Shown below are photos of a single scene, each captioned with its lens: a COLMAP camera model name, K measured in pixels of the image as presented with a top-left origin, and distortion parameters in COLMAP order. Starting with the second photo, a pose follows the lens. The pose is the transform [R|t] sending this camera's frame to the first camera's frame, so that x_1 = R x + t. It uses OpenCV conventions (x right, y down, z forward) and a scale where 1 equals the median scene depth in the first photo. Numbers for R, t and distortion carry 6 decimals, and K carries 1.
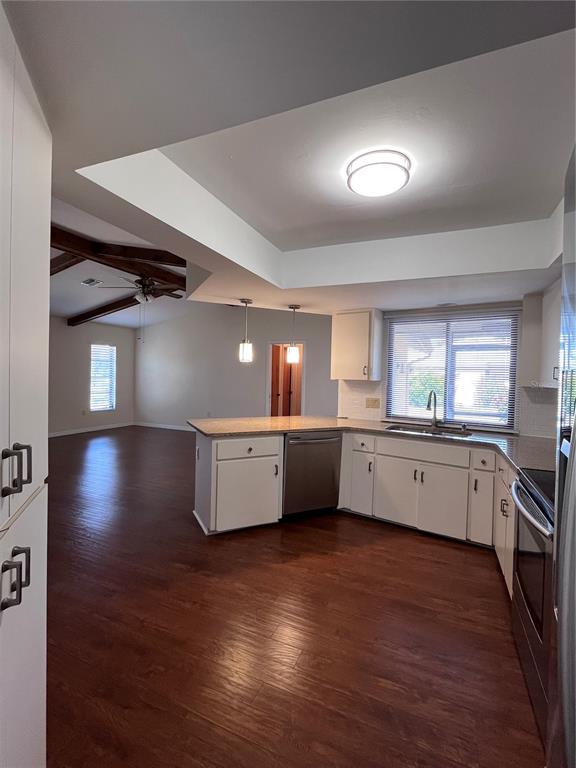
lens RADIAL K [[355.6, 0, 289.5], [0, 355.6, 379.9], [0, 0, 1]] dist [0.001877, 0.000196]
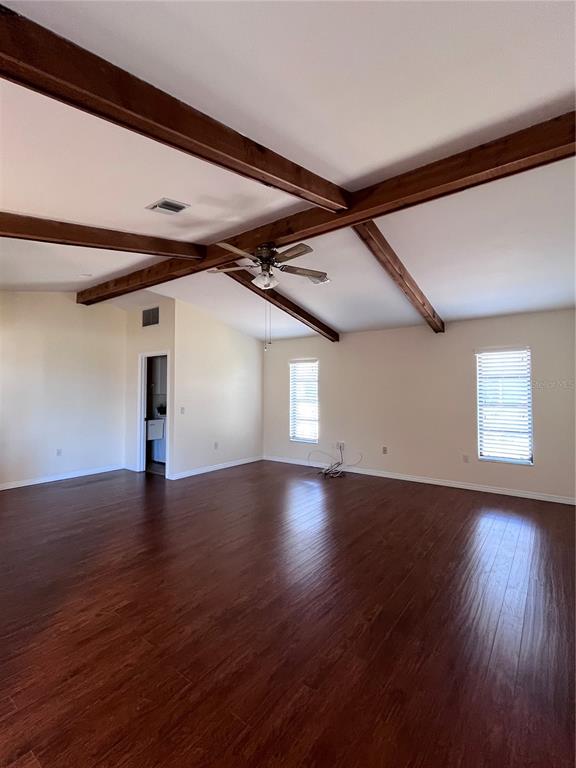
lens RADIAL K [[355.6, 0, 286.8], [0, 355.6, 391.4], [0, 0, 1]] dist [0.001877, 0.000196]
pose [[-0.240200, -0.025020, -0.970401, 0.260993], [-0.020024, 0.999583, -0.020816, -0.022520], [0.970517, 0.014431, -0.240601, 1.546718]]
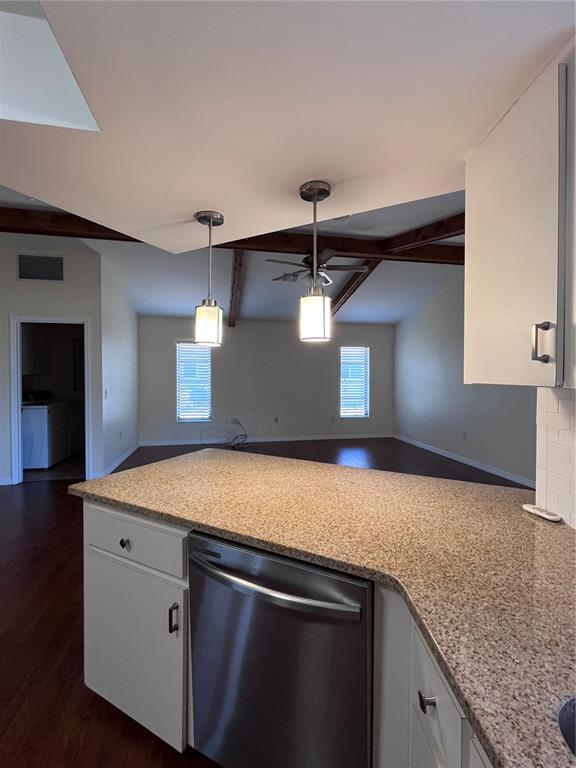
lens RADIAL K [[355.6, 0, 285.6], [0, 355.6, 387.6], [0, 0, 1]] dist [0.001877, 0.000196]
pose [[0.558551, 0.007679, -0.829435, 0.269213], [0.000012, 0.999957, 0.009266, -0.000998], [0.829470, -0.005185, 0.558526, 0.665152]]
